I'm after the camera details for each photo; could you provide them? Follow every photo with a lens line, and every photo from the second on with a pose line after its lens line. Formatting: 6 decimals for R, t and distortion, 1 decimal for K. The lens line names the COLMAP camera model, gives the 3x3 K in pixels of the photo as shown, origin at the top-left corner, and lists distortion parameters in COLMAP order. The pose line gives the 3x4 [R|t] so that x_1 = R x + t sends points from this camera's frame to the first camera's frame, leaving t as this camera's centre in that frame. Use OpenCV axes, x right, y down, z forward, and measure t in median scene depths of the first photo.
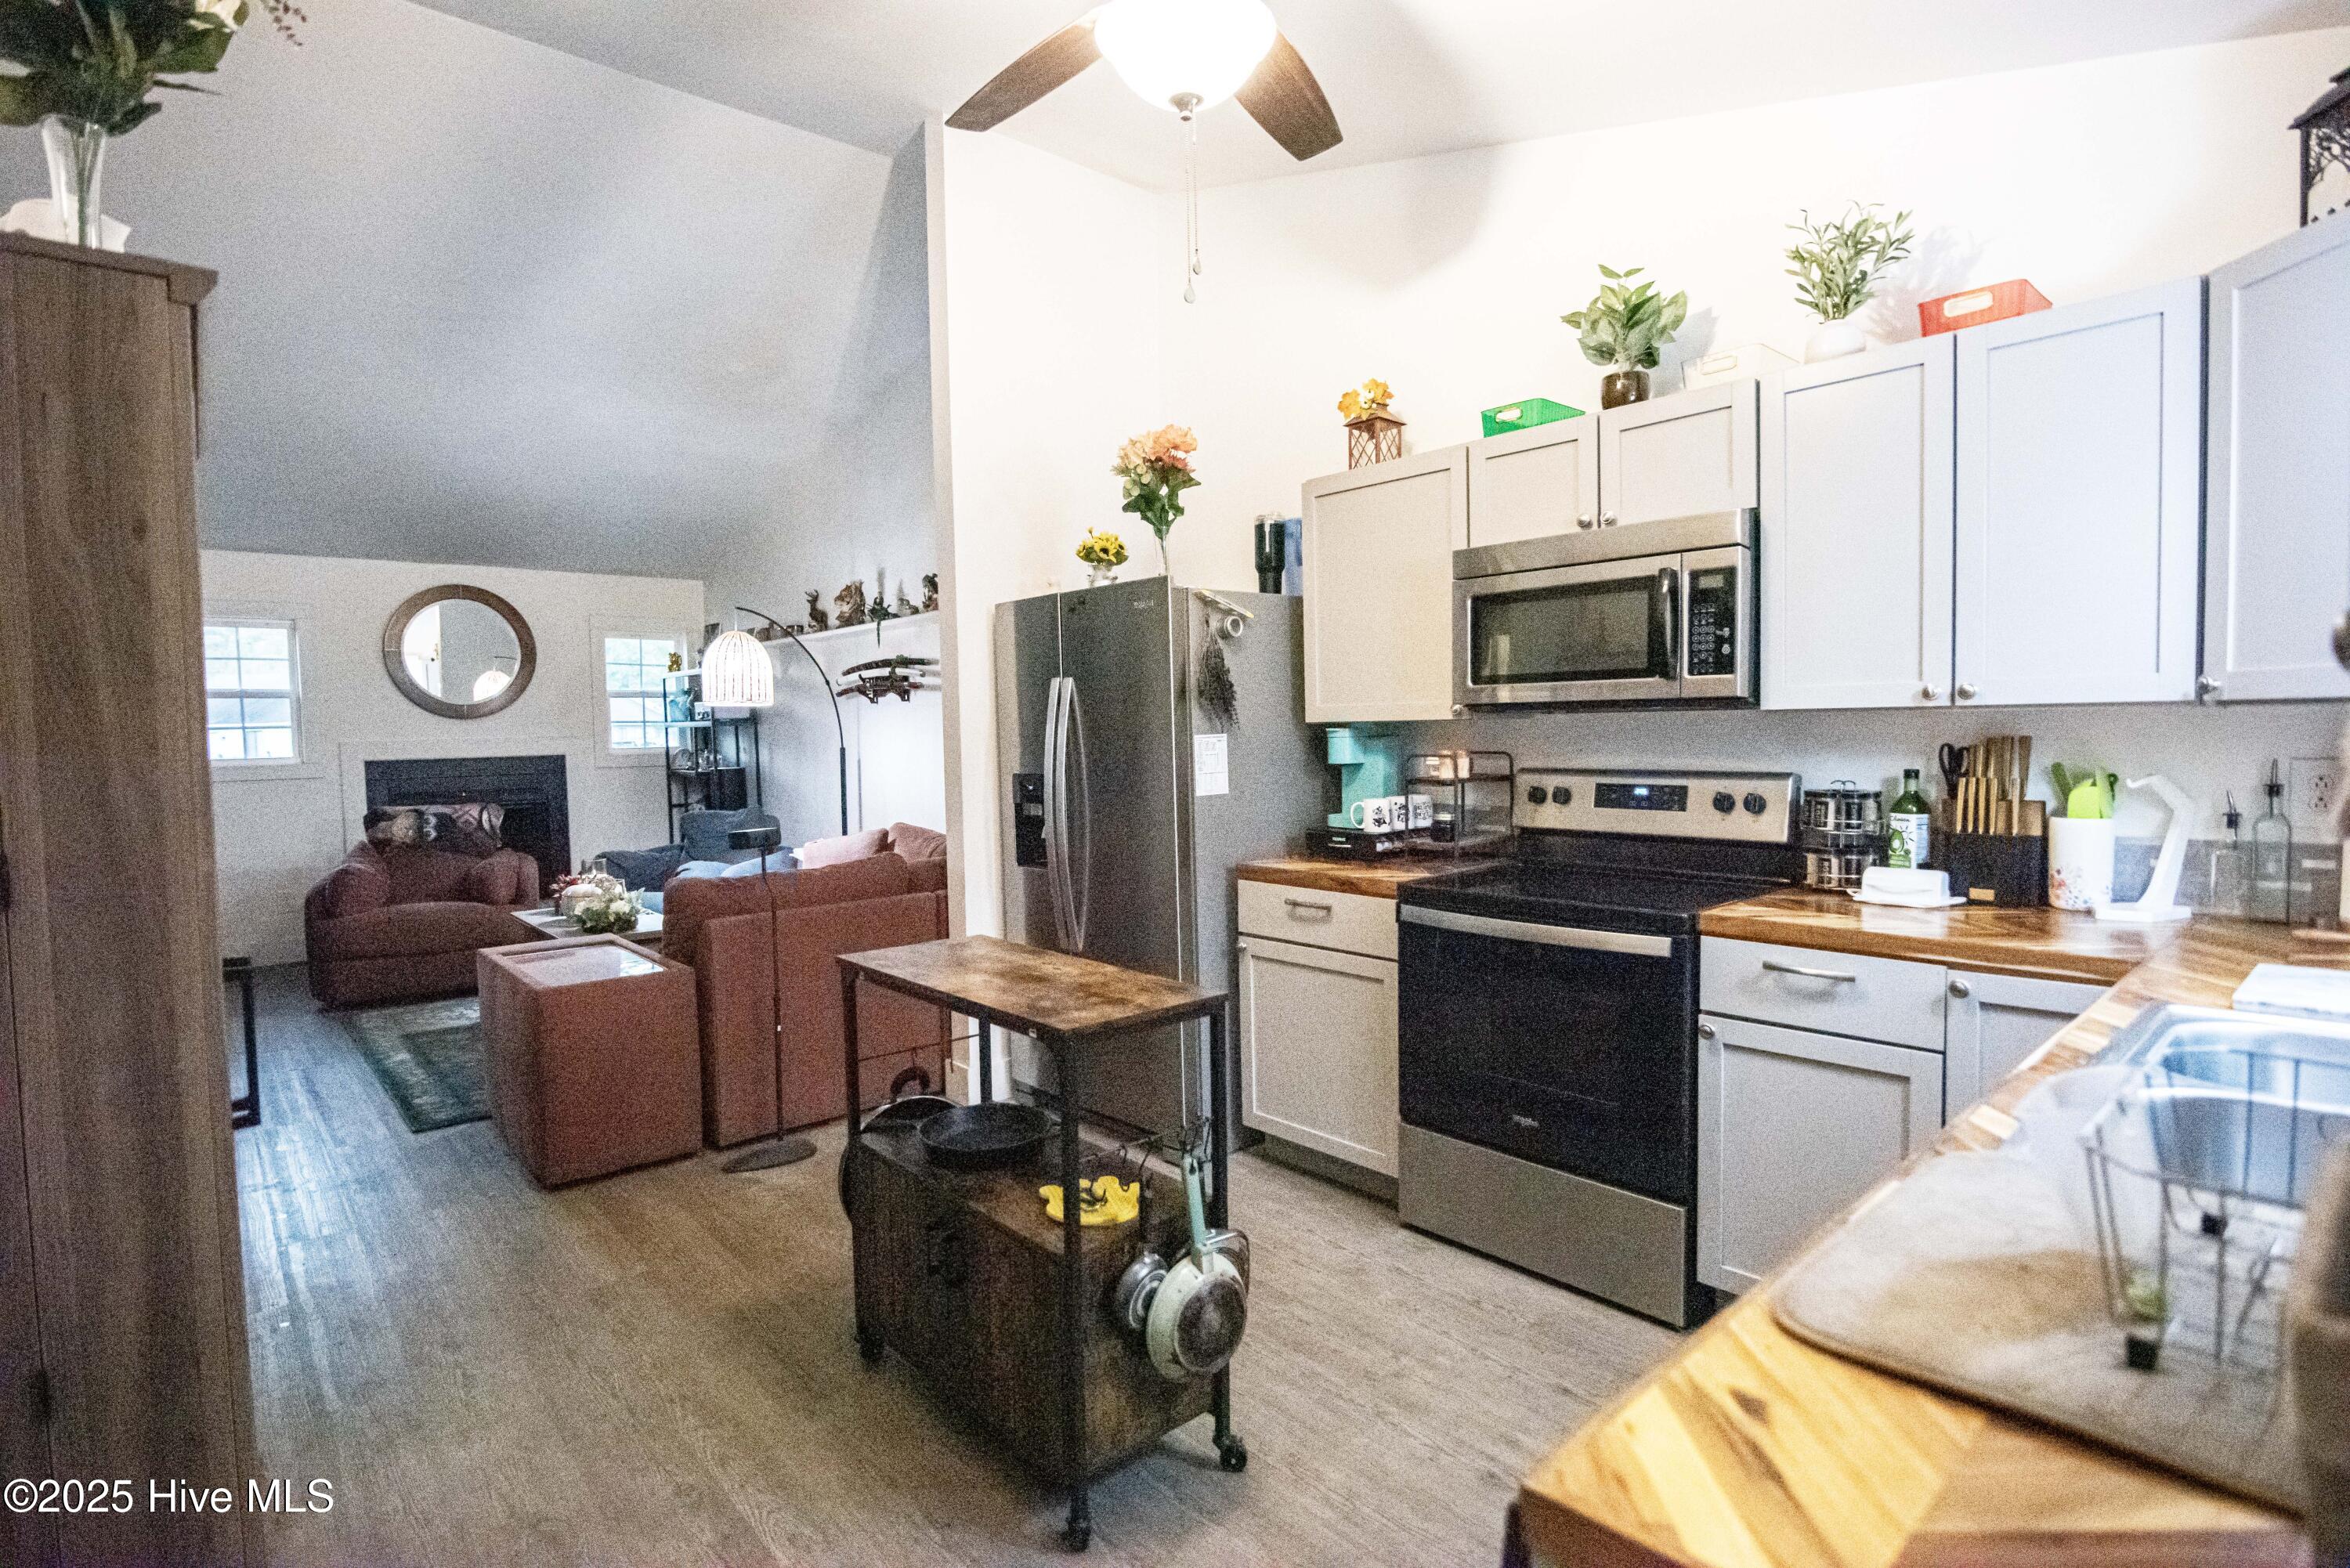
lens RADIAL K [[1156.8, 0, 1162.0], [0, 1156.8, 780.8], [0, 0, 1]] dist [-0.021680, -0.000758]
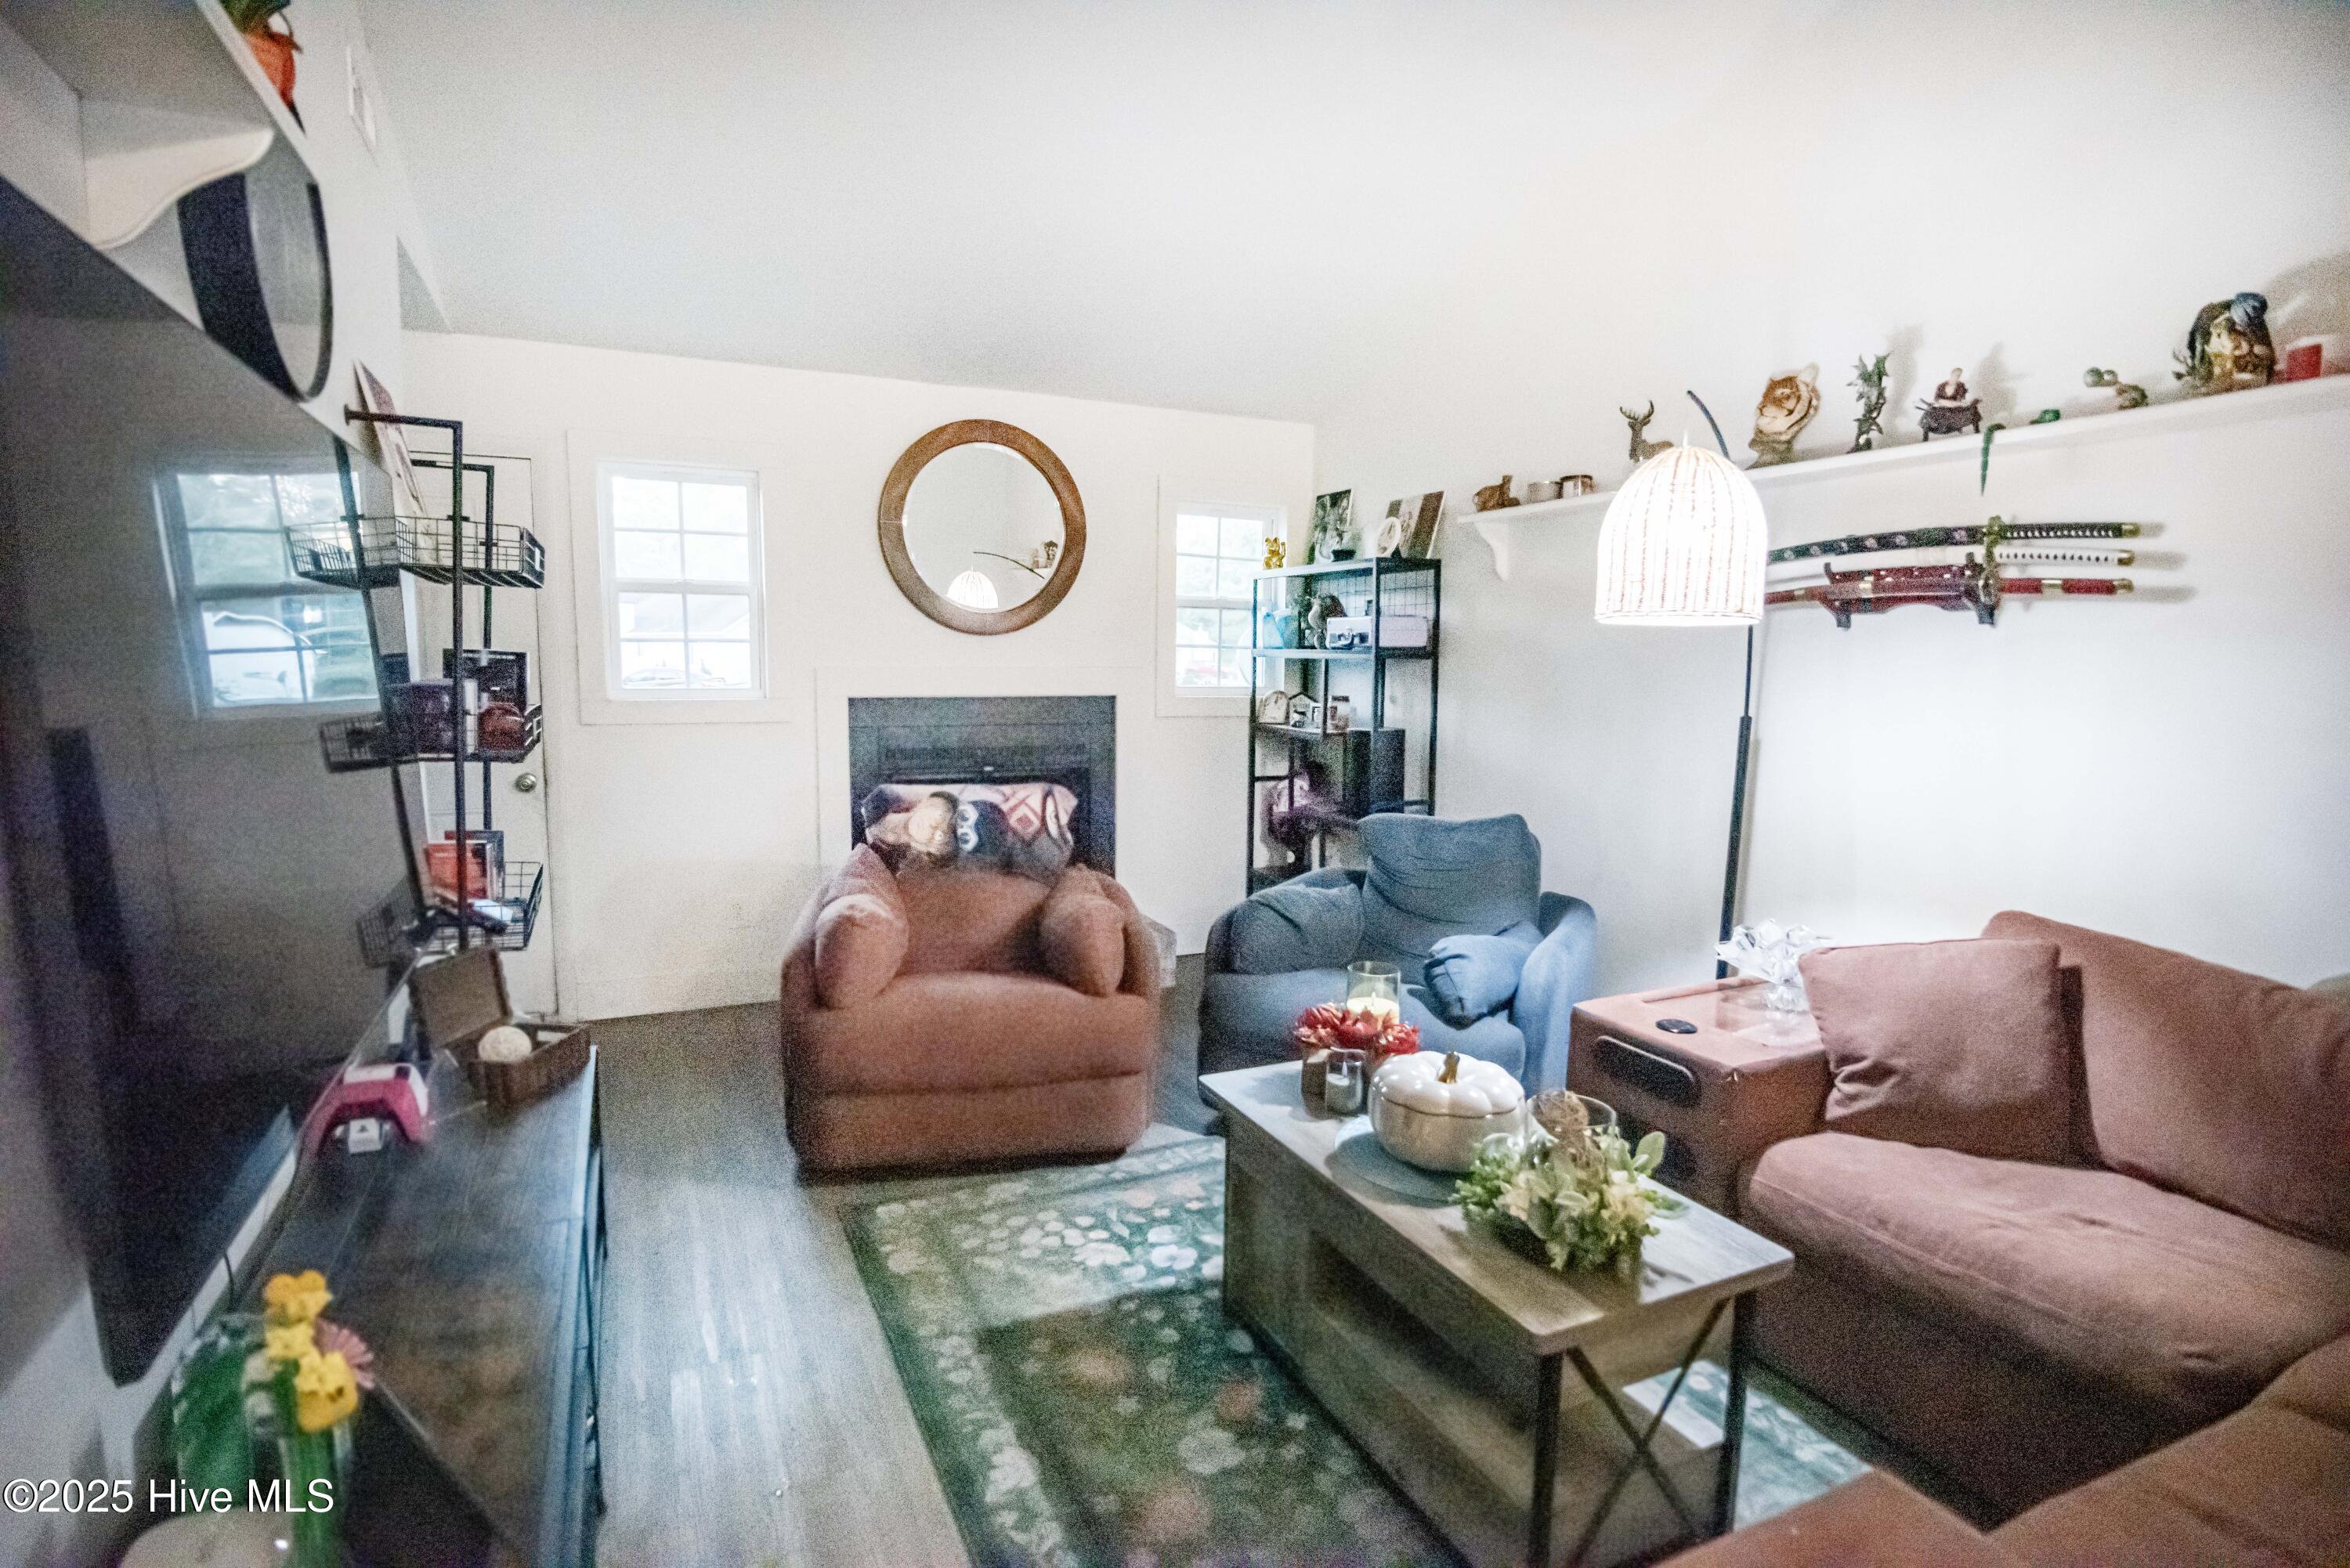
lens RADIAL K [[1156.8, 0, 1164.0], [0, 1156.8, 793.8], [0, 0, 1]] dist [-0.021680, -0.000758]
pose [[0.957919, 0.064057, -0.279800, -0.376289], [-0.043403, 0.995897, 0.079405, -0.024481], [0.283739, -0.063919, 0.956769, 0.468877]]
